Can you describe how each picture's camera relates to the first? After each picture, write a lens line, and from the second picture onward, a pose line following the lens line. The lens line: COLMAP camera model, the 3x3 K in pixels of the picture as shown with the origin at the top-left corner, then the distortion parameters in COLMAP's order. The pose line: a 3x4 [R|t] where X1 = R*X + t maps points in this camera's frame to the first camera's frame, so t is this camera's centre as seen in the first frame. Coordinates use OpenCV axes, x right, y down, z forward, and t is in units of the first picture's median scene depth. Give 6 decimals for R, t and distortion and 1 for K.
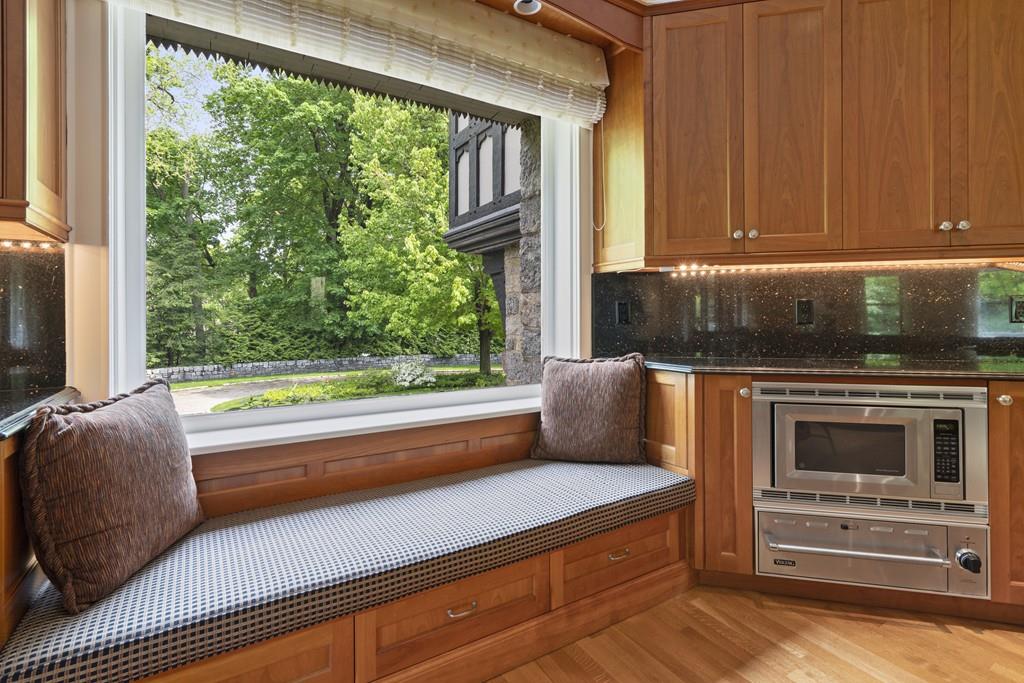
lens RADIAL K [[497.2, 0, 512.9], [0, 497.2, 311.8], [0, 0, 1]] dist [-0.001123, 0.001002]
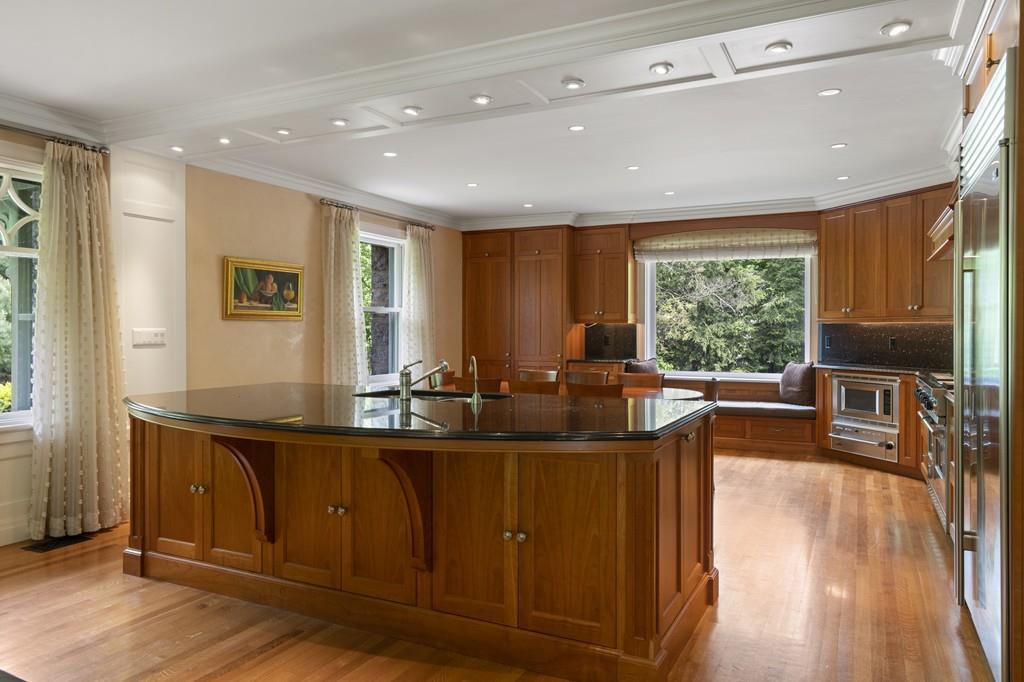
lens RADIAL K [[713.8, 0, 513.7], [0, 713.8, 335.8], [0, 0, 1]] dist [-0.005623, -0.000775]
pose [[0.538743, 0.011118, -0.842397, 2.606213], [0.006783, 0.999823, 0.017534, -0.113367], [0.842443, -0.015160, 0.538573, -2.244319]]
